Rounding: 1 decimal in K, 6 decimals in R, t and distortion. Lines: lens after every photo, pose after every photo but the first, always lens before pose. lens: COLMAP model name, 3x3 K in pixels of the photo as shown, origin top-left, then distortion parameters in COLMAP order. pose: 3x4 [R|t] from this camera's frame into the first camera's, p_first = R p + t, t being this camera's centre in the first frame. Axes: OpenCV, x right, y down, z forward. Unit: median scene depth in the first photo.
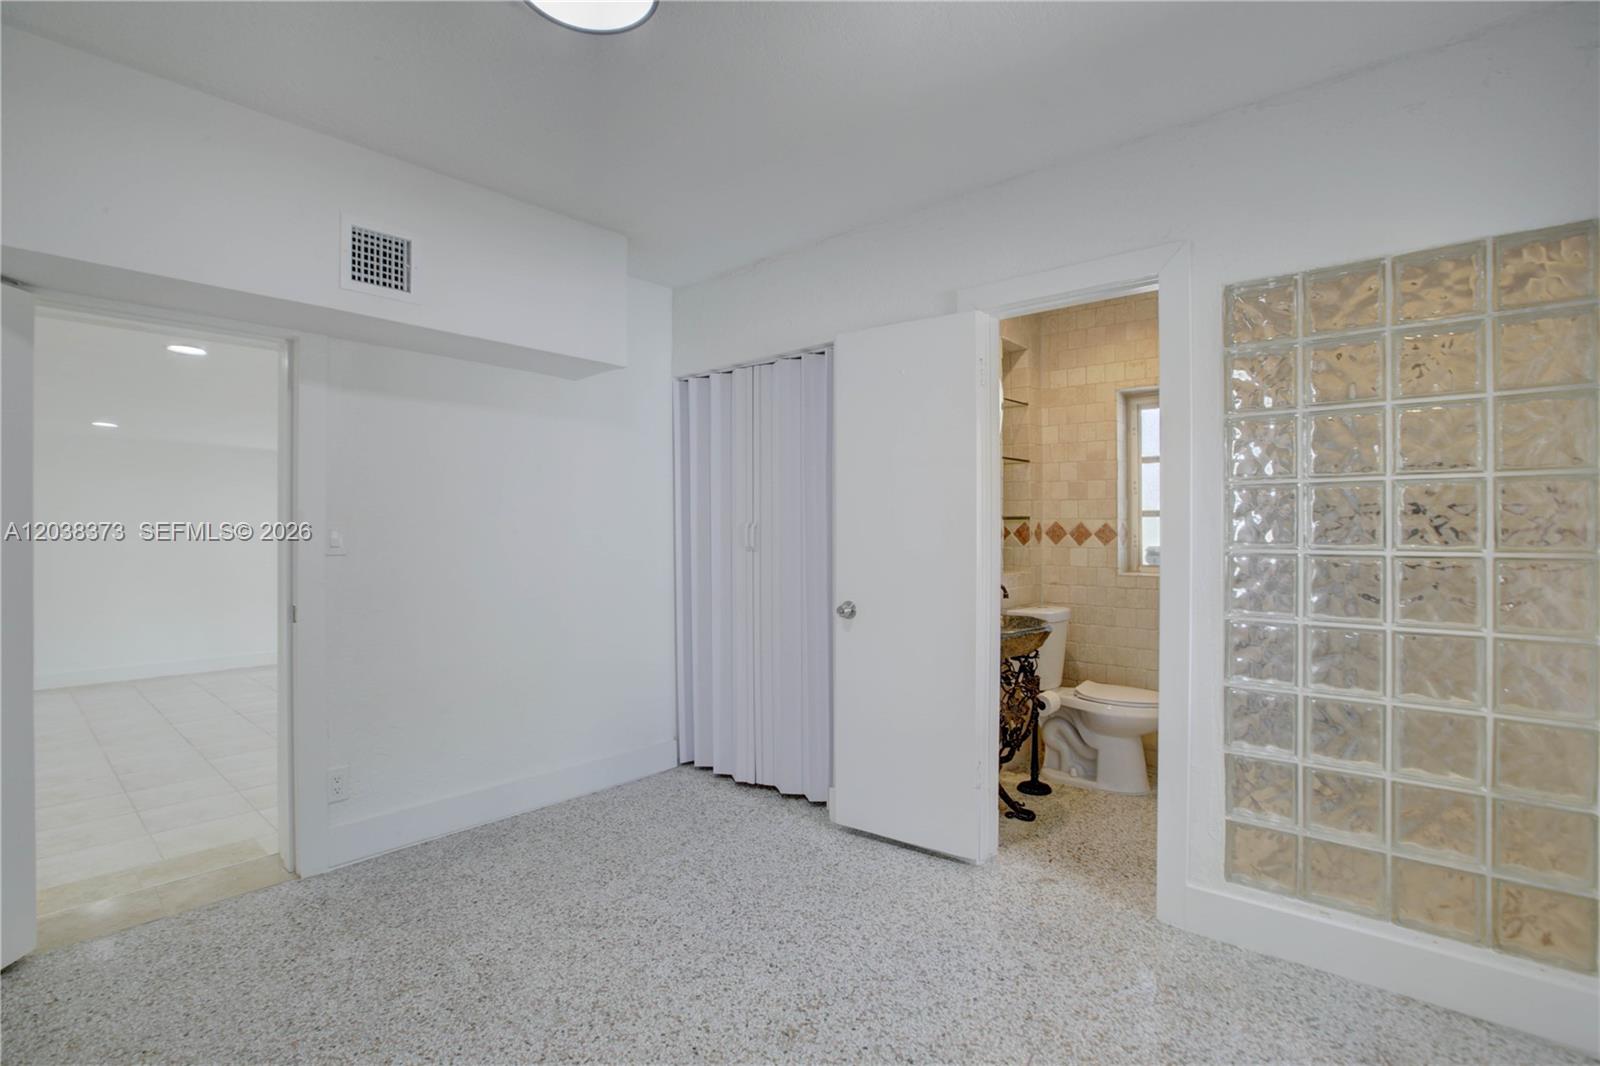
lens RADIAL K [[743.3, 0, 801.2], [0, 743.3, 523.8], [0, 0, 1]] dist [-0.041024, 0.009890]
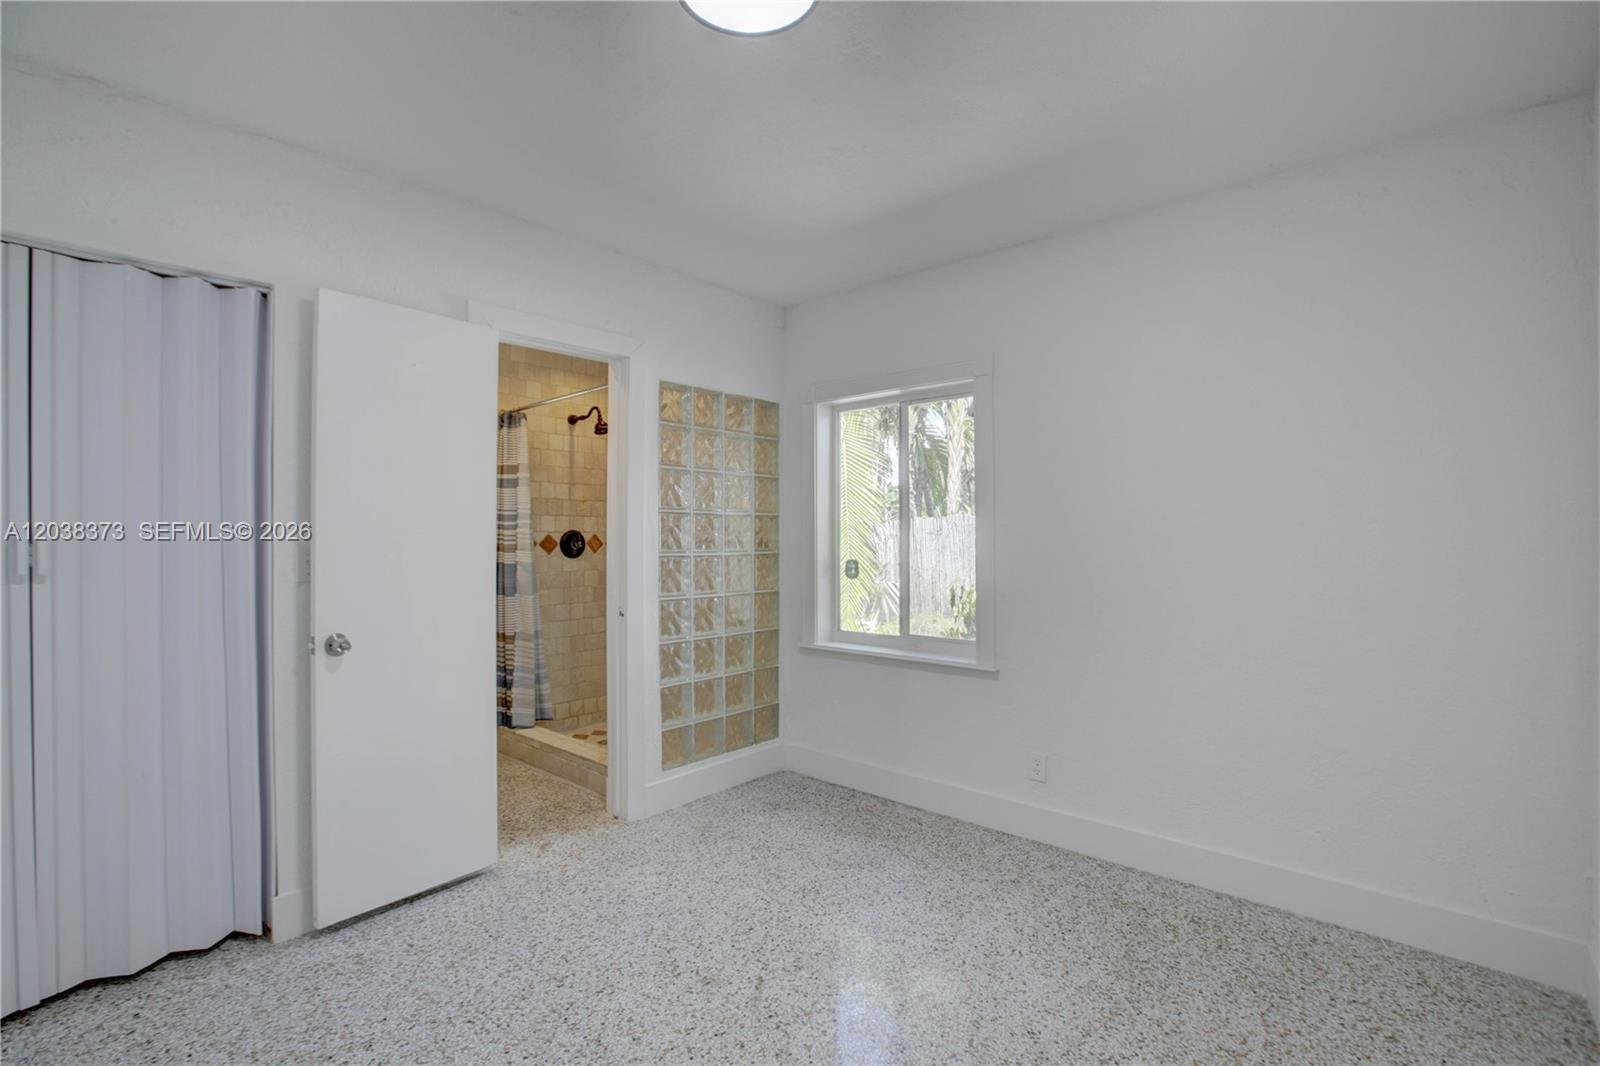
lens RADIAL K [[743.3, 0, 796.9], [0, 743.3, 530.1], [0, 0, 1]] dist [-0.041024, 0.009890]
pose [[0.025205, 0.007651, 0.999653, -0.796283], [-0.004019, 0.999963, -0.007552, -0.001923], [-0.999674, -0.003827, 0.025235, 0.568253]]
